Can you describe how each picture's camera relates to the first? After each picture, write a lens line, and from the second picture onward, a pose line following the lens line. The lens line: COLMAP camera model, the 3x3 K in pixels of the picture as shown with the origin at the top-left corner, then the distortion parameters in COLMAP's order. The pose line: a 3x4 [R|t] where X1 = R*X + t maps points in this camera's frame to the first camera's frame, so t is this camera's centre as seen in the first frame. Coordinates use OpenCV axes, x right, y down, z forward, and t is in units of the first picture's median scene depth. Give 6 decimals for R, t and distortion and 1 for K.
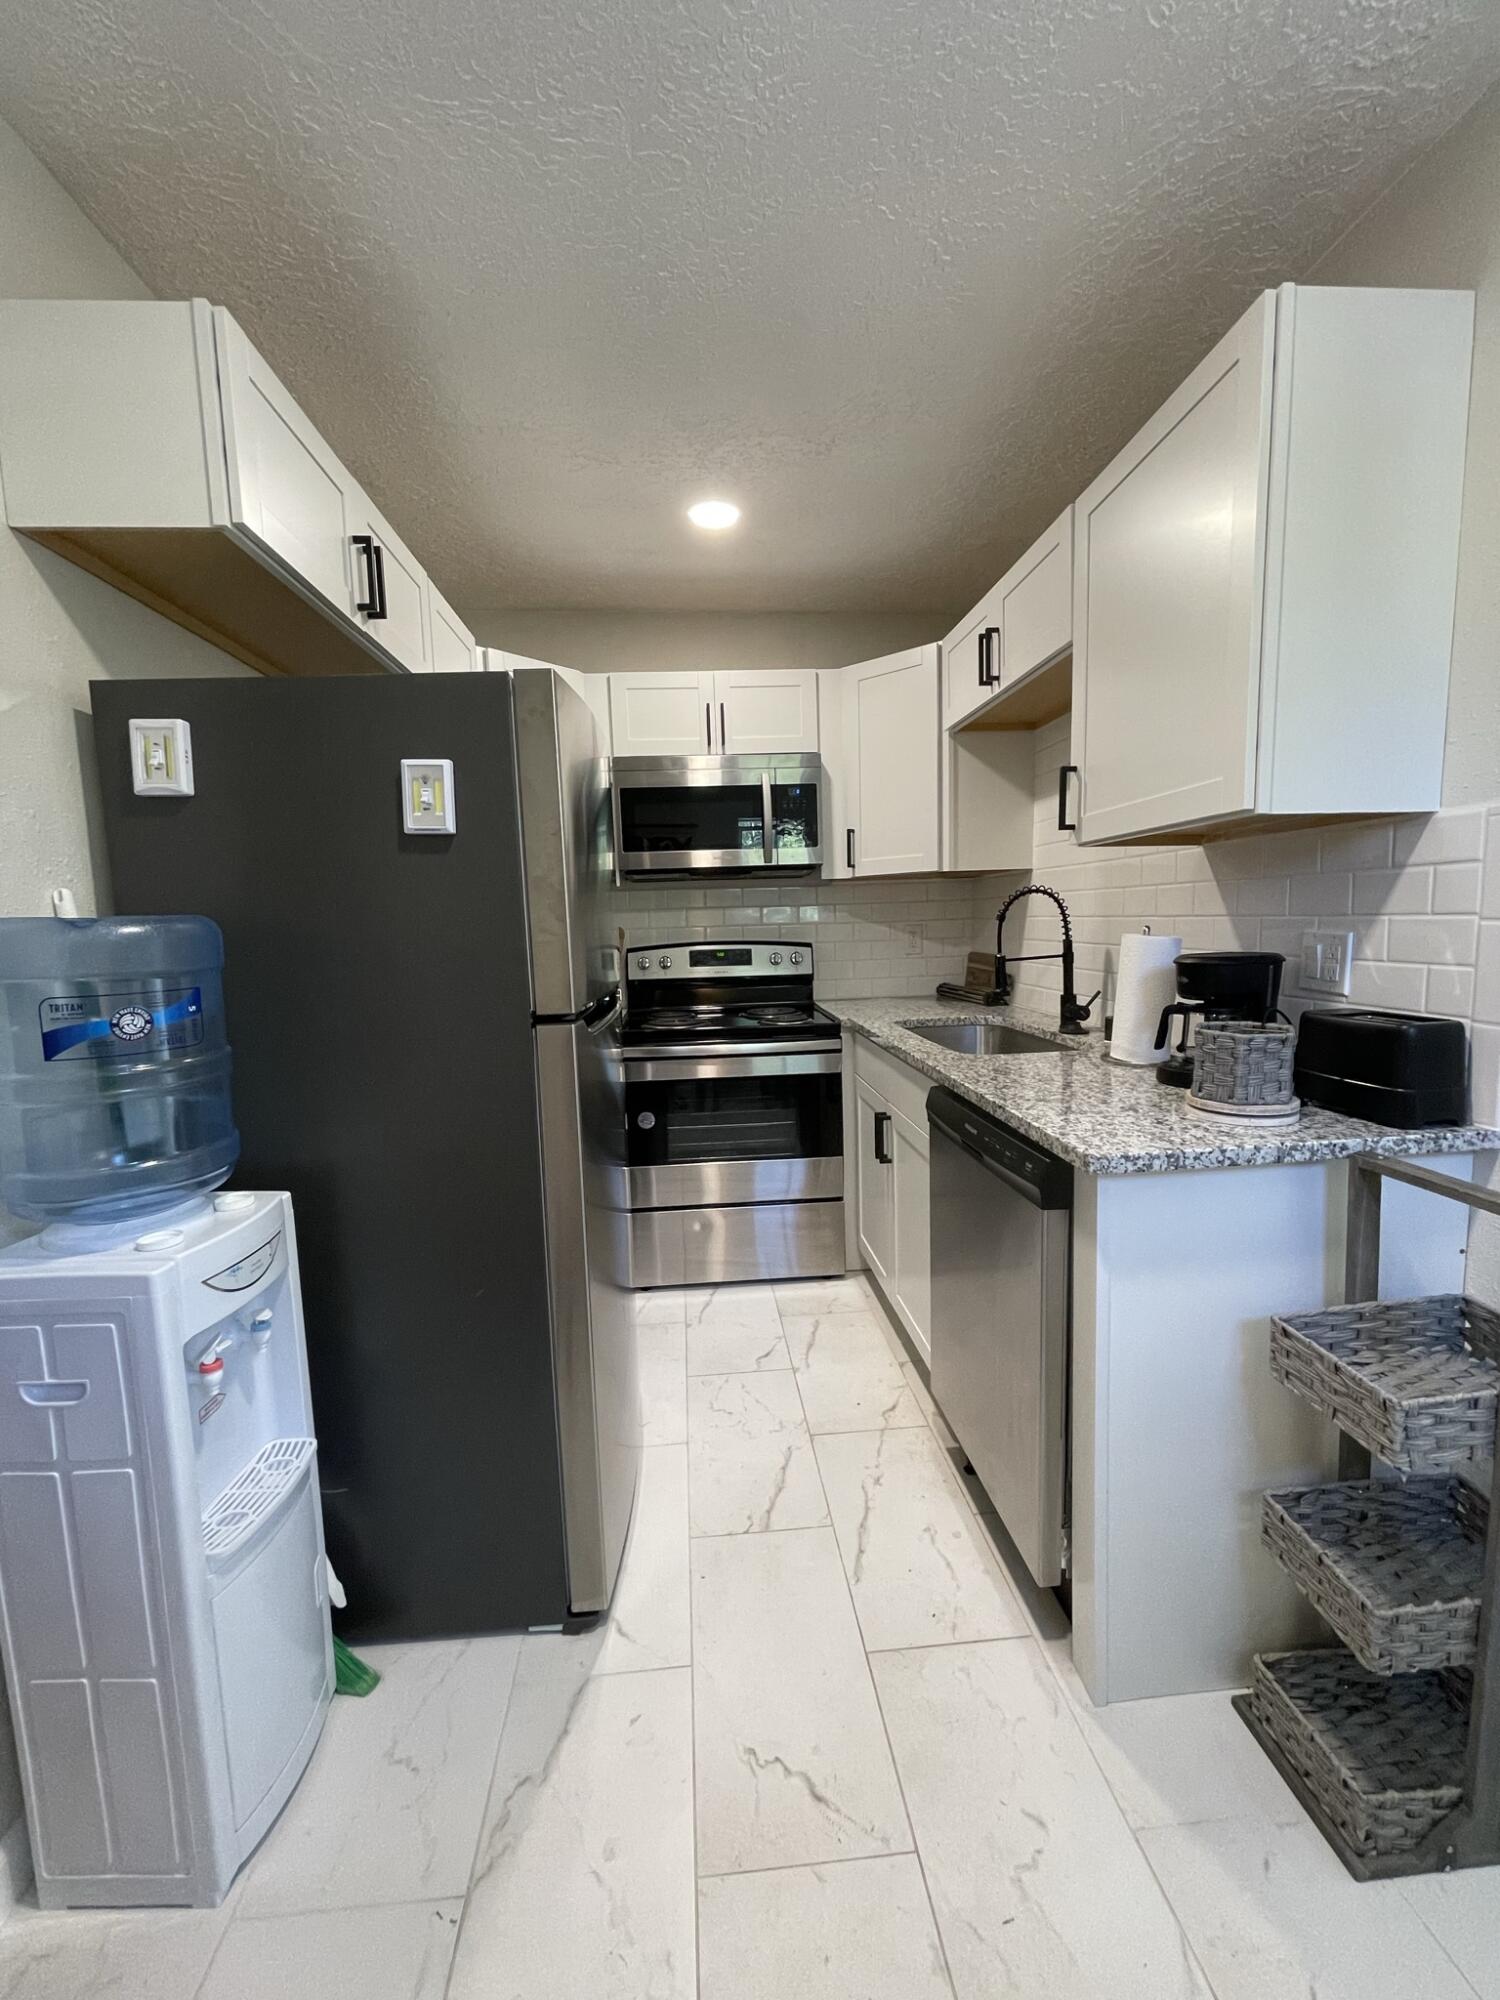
lens RADIAL K [[811.1, 0, 746.6], [0, 811.1, 1006.1], [0, 0, 1]] dist [-0.001385, 0.001050]
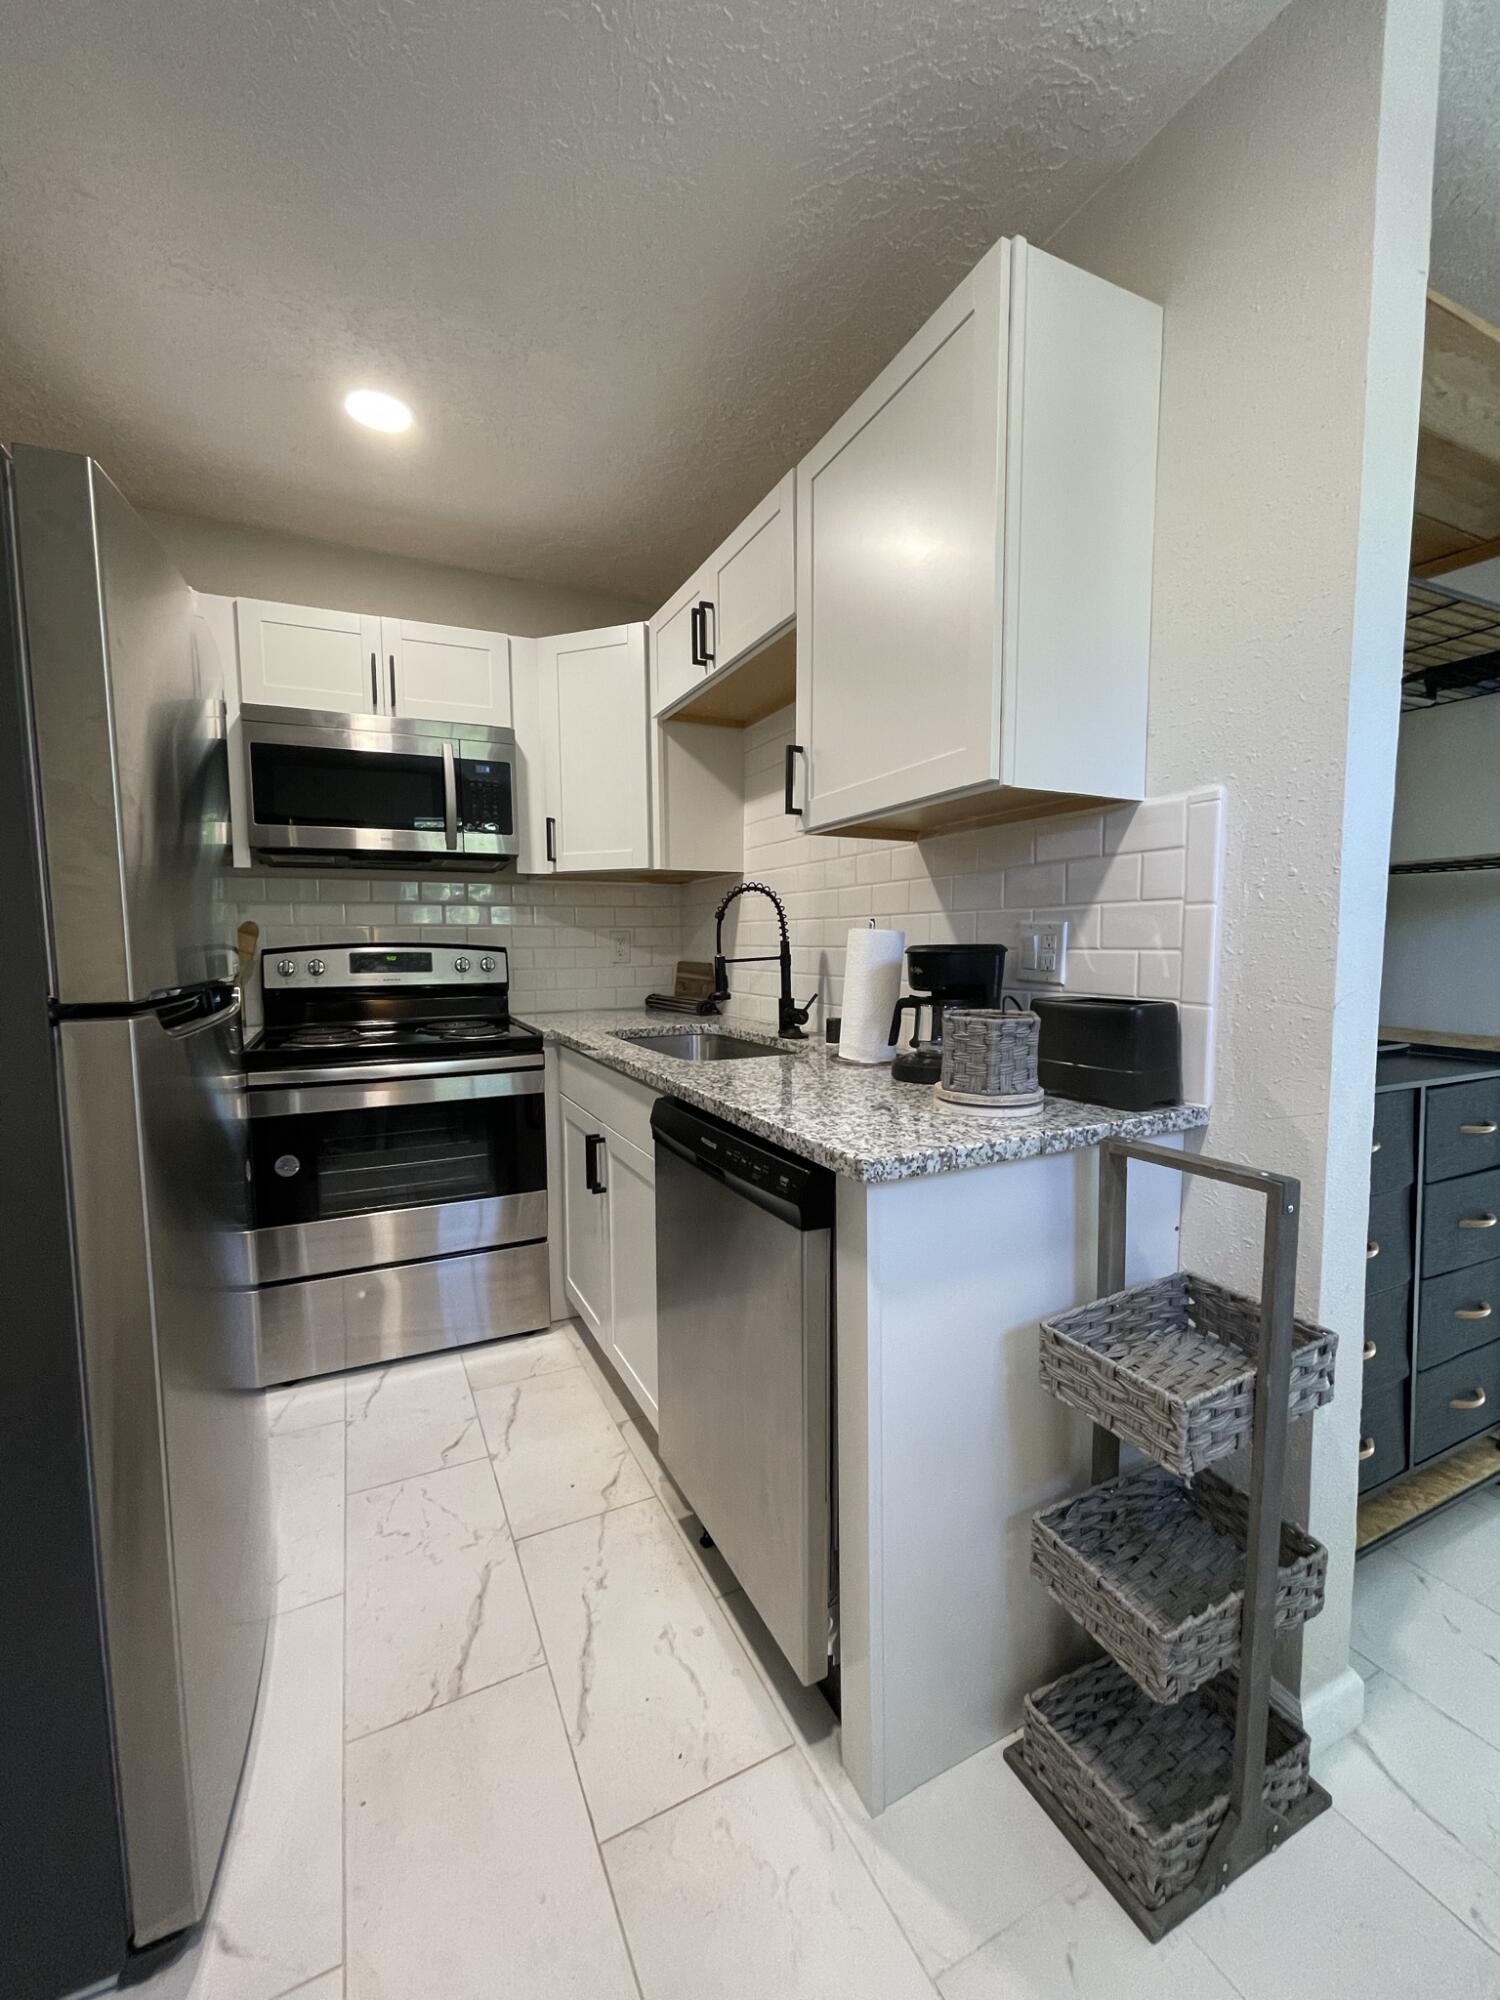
lens RADIAL K [[811.1, 0, 744.6], [0, 811.1, 1004.1], [0, 0, 1]] dist [-0.001385, 0.001050]
pose [[0.931334, -0.006661, 0.364104, 0.002866], [0.019701, 0.999290, -0.032111, 0.032599], [-0.363632, 0.037079, 0.930805, 0.184914]]
